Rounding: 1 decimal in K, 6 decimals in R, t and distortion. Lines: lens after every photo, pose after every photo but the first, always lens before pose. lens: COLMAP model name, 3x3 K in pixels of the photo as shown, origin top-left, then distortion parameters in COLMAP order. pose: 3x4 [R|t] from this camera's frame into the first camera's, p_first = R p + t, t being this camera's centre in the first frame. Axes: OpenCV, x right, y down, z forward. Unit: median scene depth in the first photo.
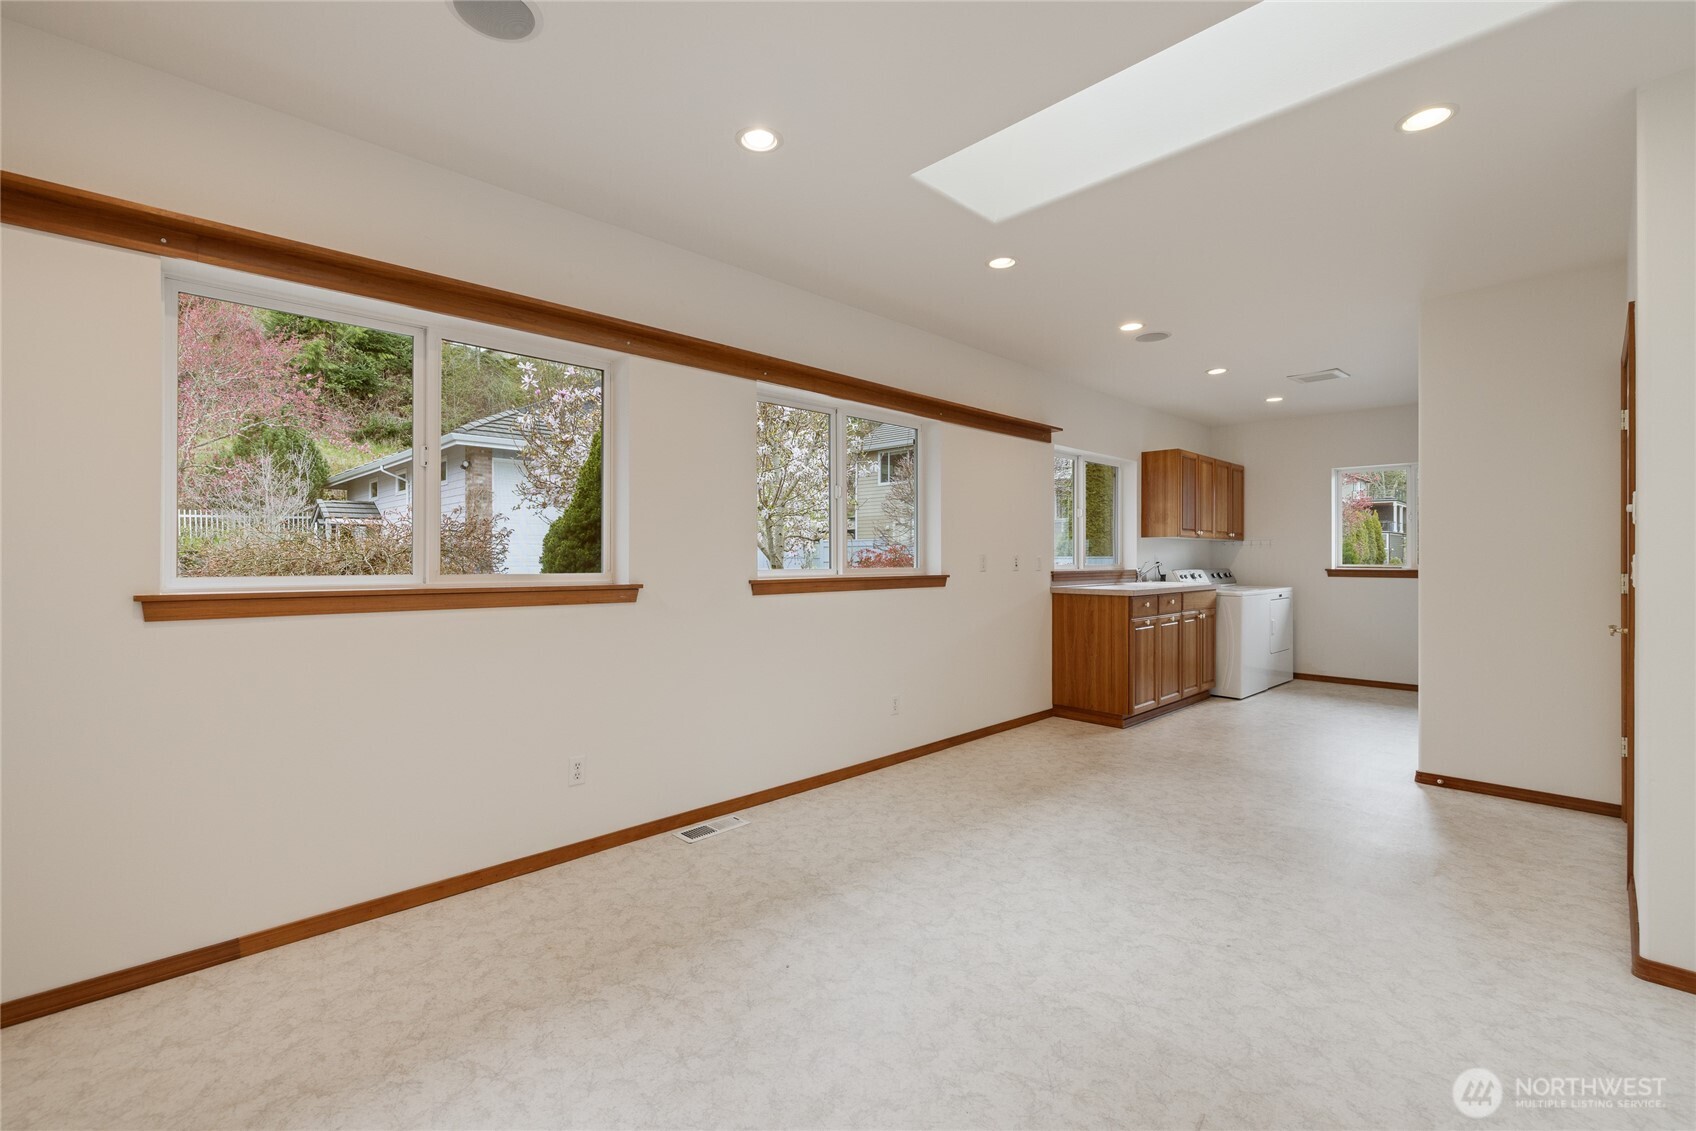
lens RADIAL K [[732.6, 0, 829.5], [0, 732.6, 566.8], [0, 0, 1]] dist [-0.004742, -0.000151]
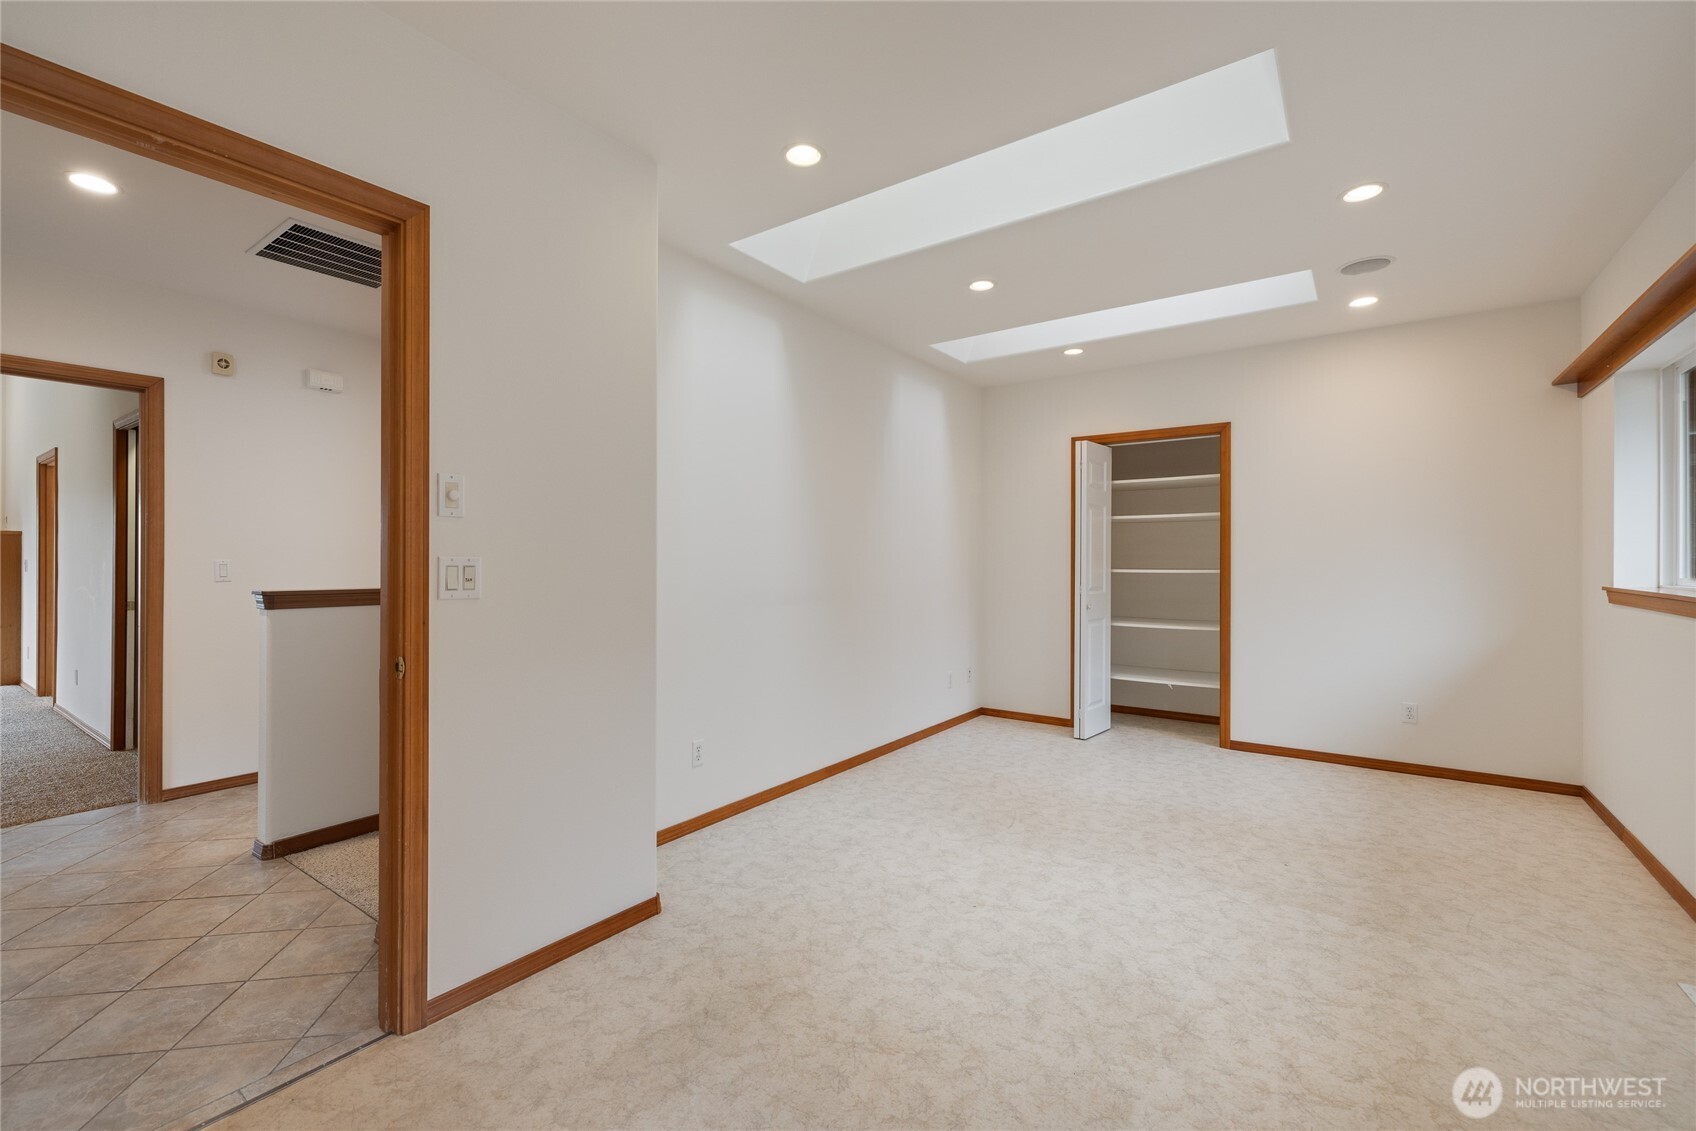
lens RADIAL K [[732.6, 0, 841.2], [0, 732.6, 558.7], [0, 0, 1]] dist [-0.004742, -0.000151]
pose [[-0.982348, -0.001662, -0.187054, 0.878057], [-0.002801, 0.999979, 0.005823, -0.025221], [0.187041, 0.006244, -0.982332, 1.890636]]
